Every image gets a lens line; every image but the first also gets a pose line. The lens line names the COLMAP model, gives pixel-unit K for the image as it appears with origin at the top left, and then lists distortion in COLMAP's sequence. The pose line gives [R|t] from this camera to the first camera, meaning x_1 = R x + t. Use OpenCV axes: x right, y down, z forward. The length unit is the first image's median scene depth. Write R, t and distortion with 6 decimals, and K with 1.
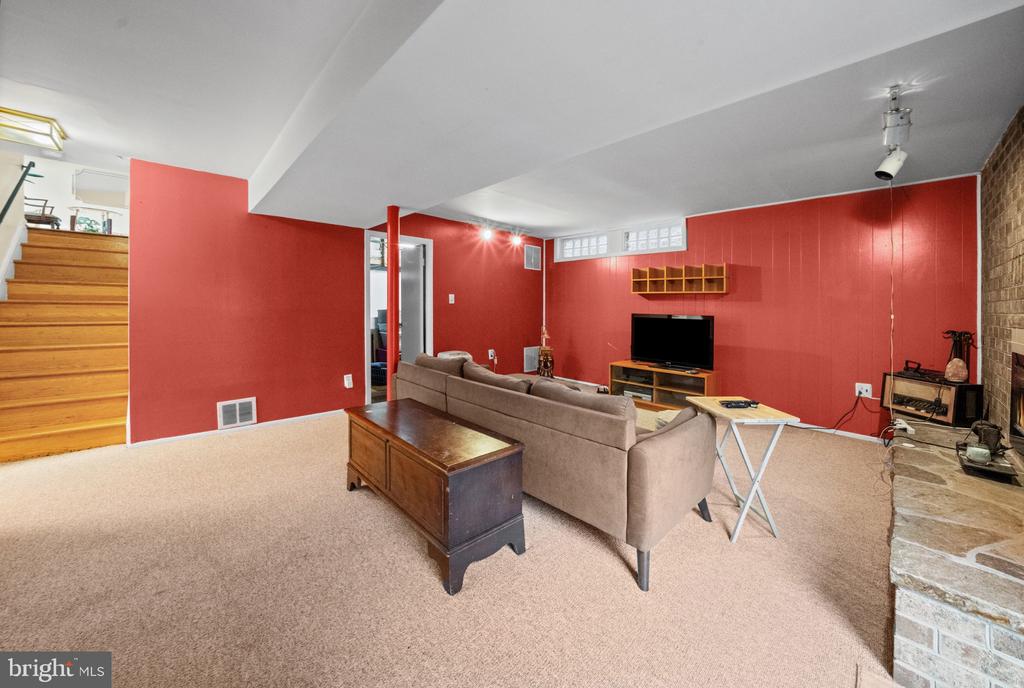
lens RADIAL K [[374.8, 0, 509.2], [0, 374.8, 343.4], [0, 0, 1]] dist [-0.013379, -0.000219]
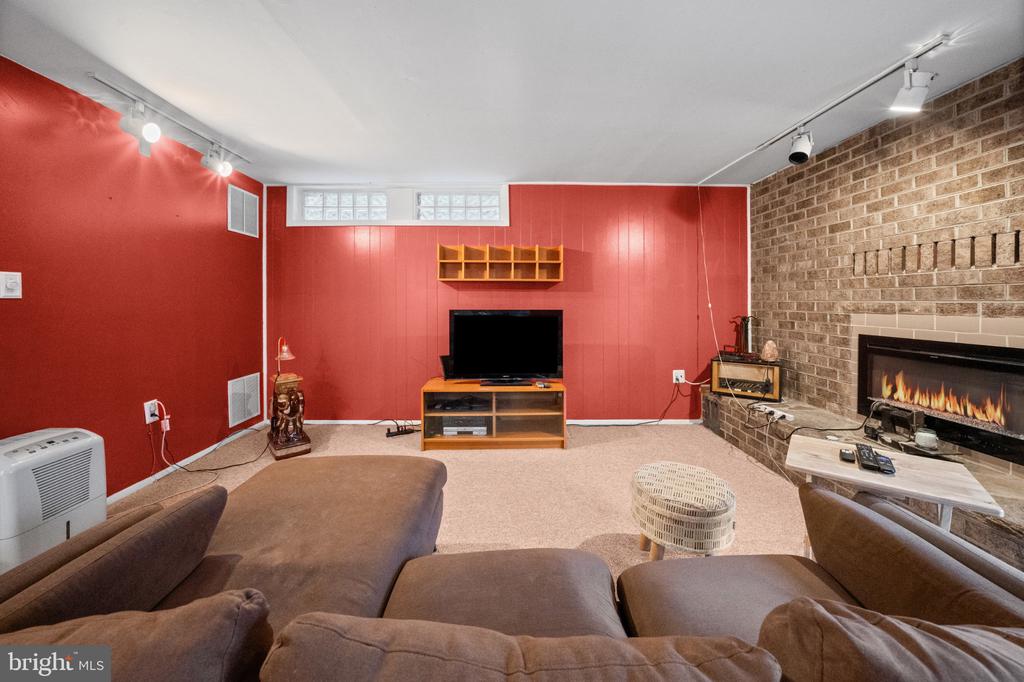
lens RADIAL K [[374.8, 0, 501.3], [0, 374.8, 304.8], [0, 0, 1]] dist [-0.013379, -0.000219]
pose [[0.679680, -0.028709, 0.732947, -0.099354], [0.085663, 0.995503, -0.040444, -0.052570], [-0.728489, 0.090275, 0.679083, 0.458135]]
